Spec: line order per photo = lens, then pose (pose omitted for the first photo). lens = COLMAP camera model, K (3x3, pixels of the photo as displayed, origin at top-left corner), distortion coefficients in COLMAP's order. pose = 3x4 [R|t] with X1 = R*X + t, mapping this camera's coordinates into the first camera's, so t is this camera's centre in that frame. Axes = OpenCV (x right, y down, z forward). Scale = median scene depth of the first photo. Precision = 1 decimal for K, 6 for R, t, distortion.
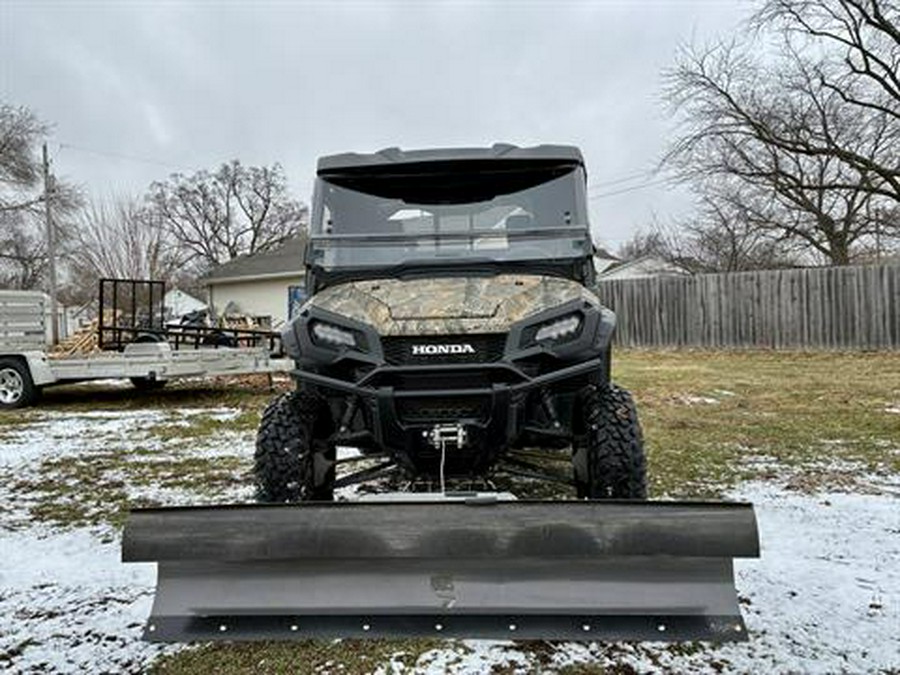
lens RADIAL K [[684.4, 0, 447.7], [0, 684.4, 336.0], [0, 0, 1]] dist [0.041844, -0.003269]
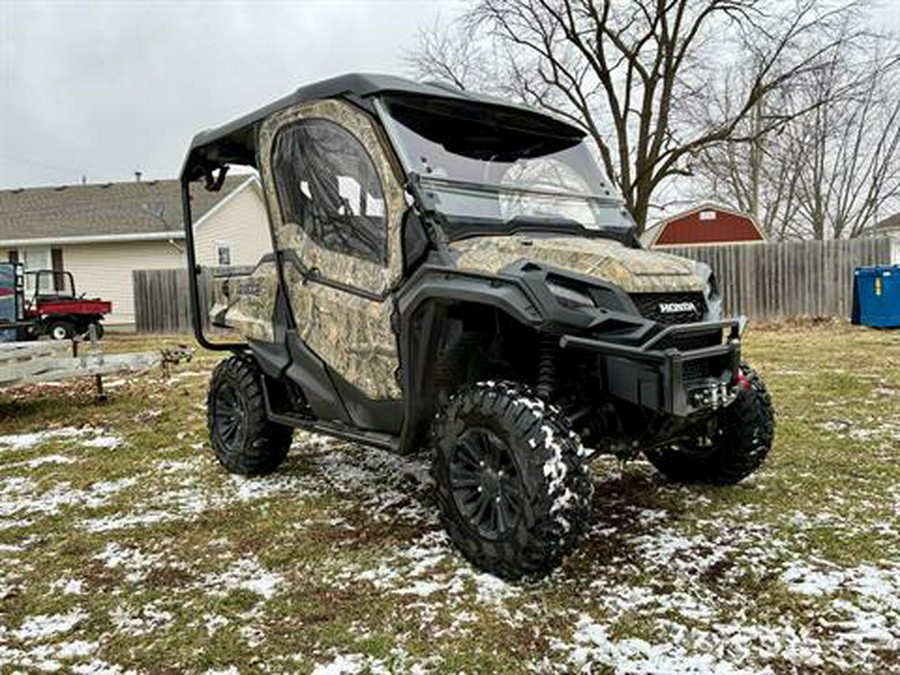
lens RADIAL K [[690.6, 0, 441.2], [0, 690.6, 337.3], [0, 0, 1]] dist [0.049177, -0.052710]
pose [[0.712207, -0.033980, 0.701147, -0.860619], [0.044034, 0.999023, 0.003687, 0.040020], [-0.700587, 0.028249, 0.713008, 0.521823]]
